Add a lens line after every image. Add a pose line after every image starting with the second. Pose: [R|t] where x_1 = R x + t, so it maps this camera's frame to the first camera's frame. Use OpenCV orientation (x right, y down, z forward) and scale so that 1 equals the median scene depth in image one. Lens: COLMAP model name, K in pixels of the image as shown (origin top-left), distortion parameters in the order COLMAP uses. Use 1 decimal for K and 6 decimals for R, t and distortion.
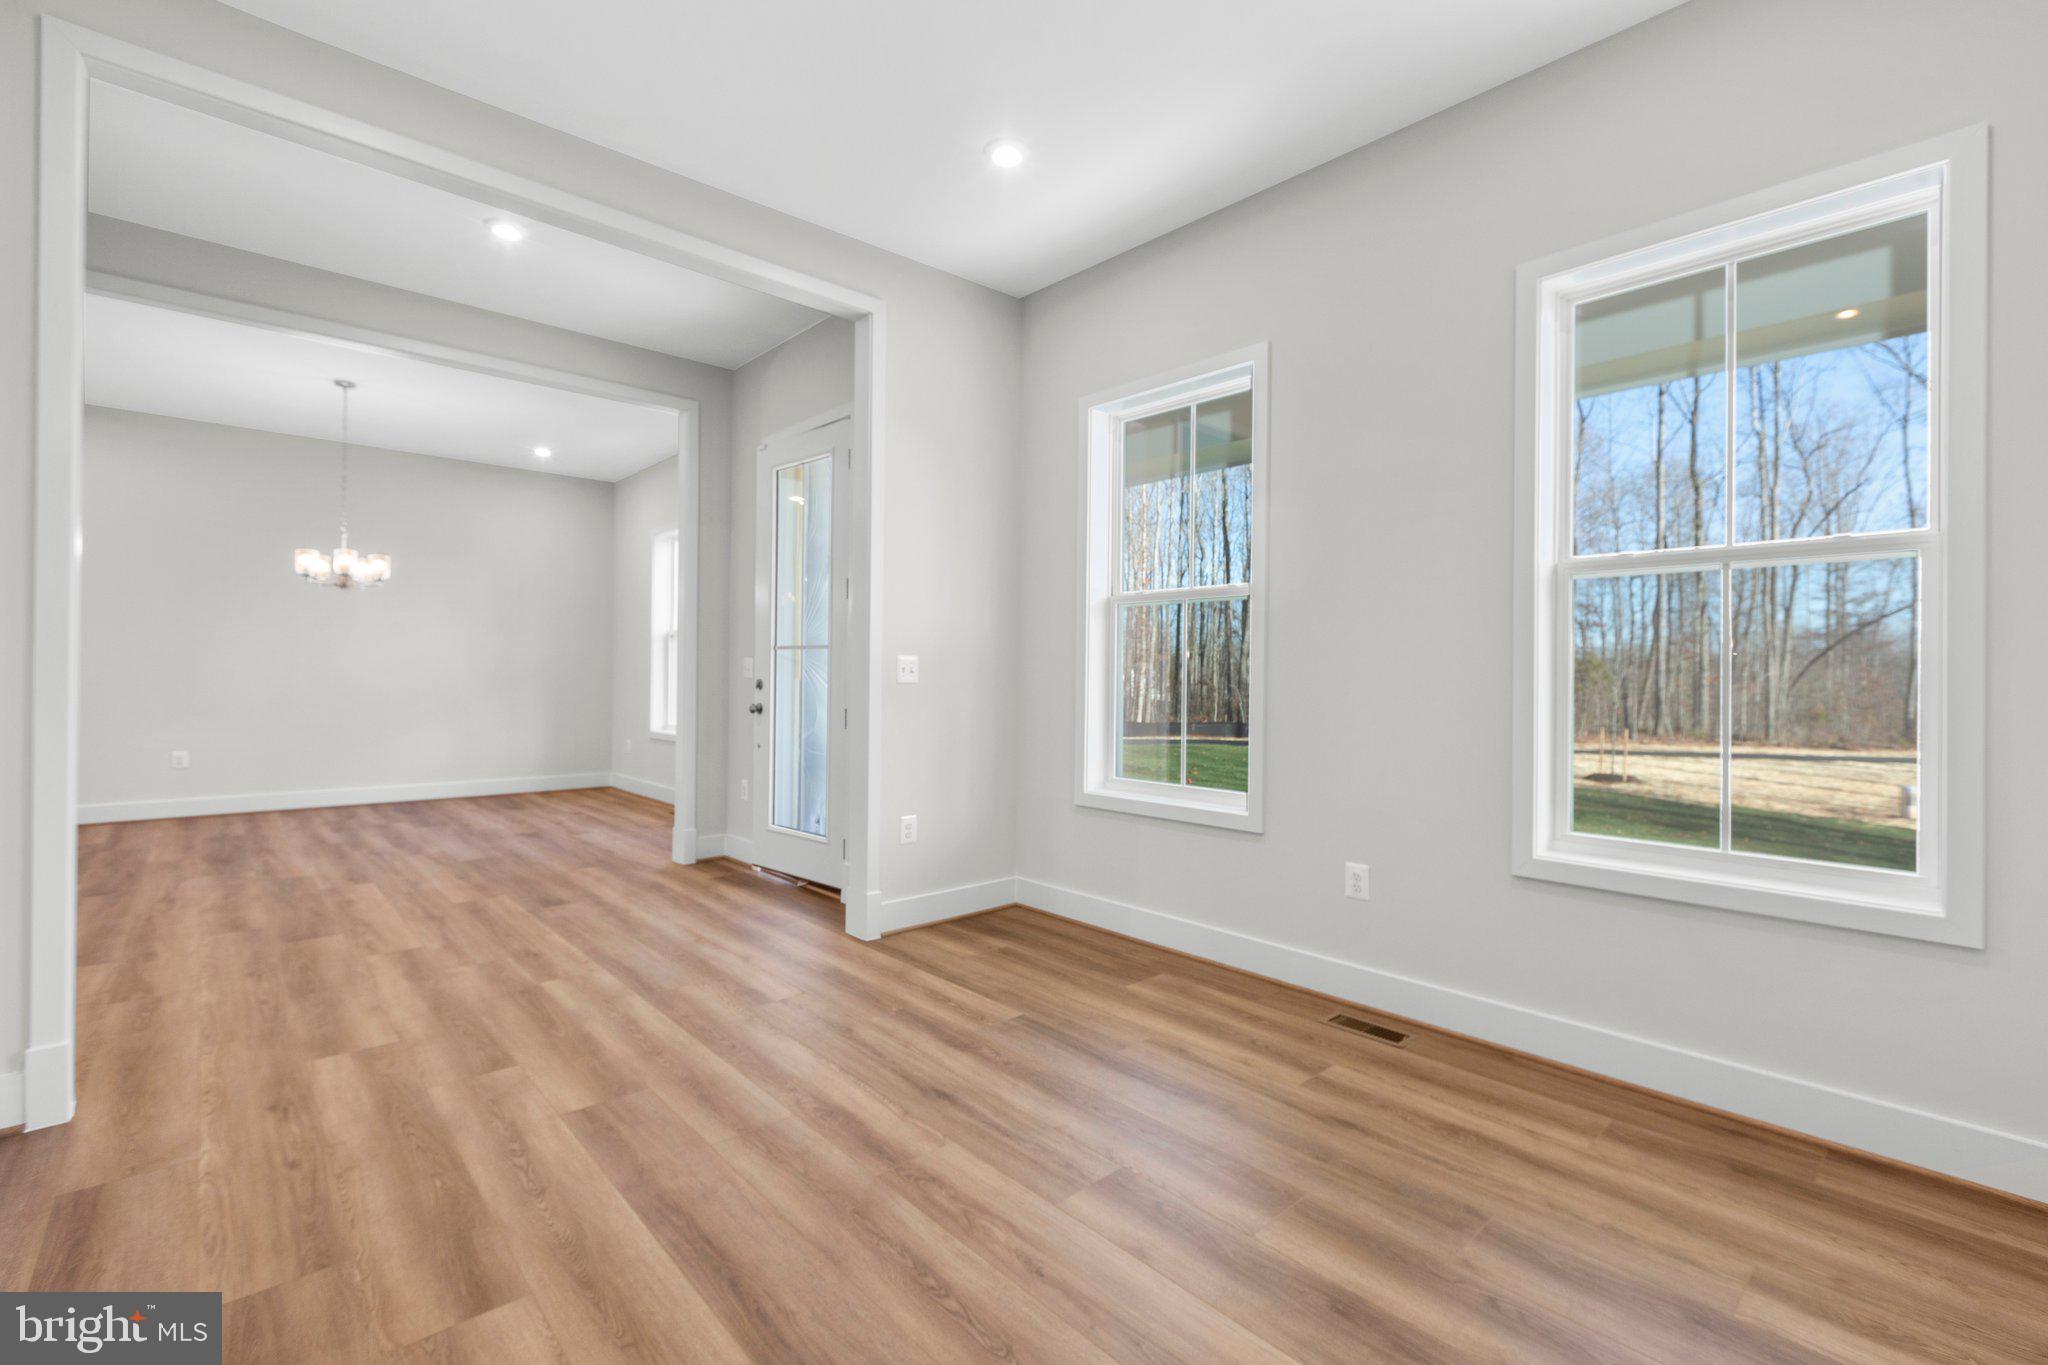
lens RADIAL K [[934.0, 0, 1031.7], [0, 934.0, 691.8], [0, 0, 1]] dist [0.002860, -0.001608]
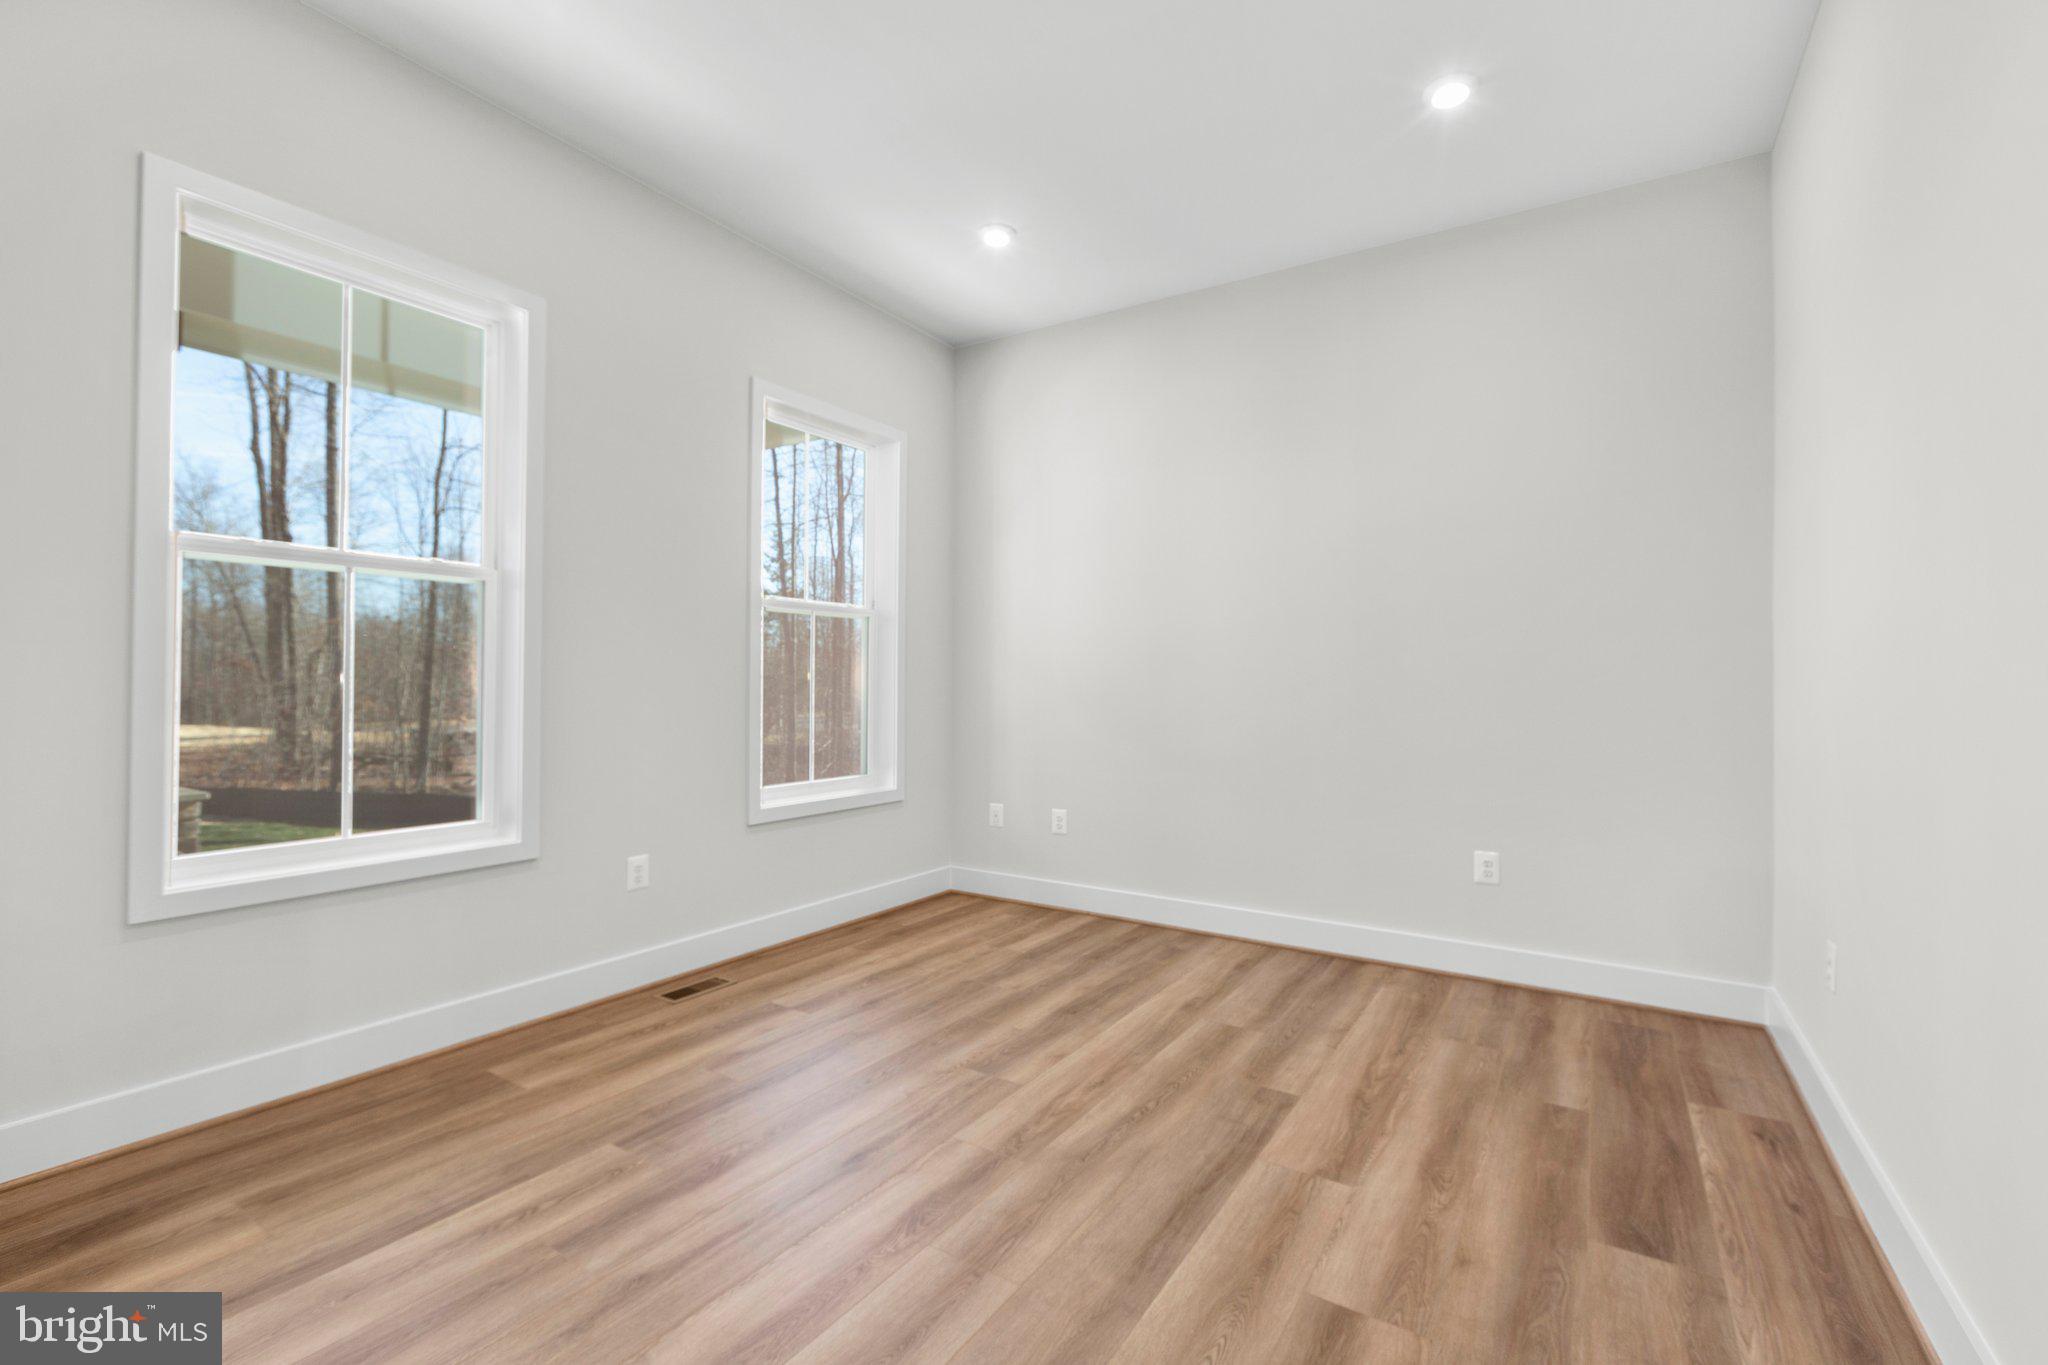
lens RADIAL K [[934.0, 0, 1037.7], [0, 934.0, 675.8], [0, 0, 1]] dist [0.002860, -0.001608]
pose [[-0.300992, -0.005826, 0.953609, -0.900737], [0.006237, 0.999948, 0.008078, -0.028803], [-0.953606, 0.008379, -0.300940, 1.001096]]
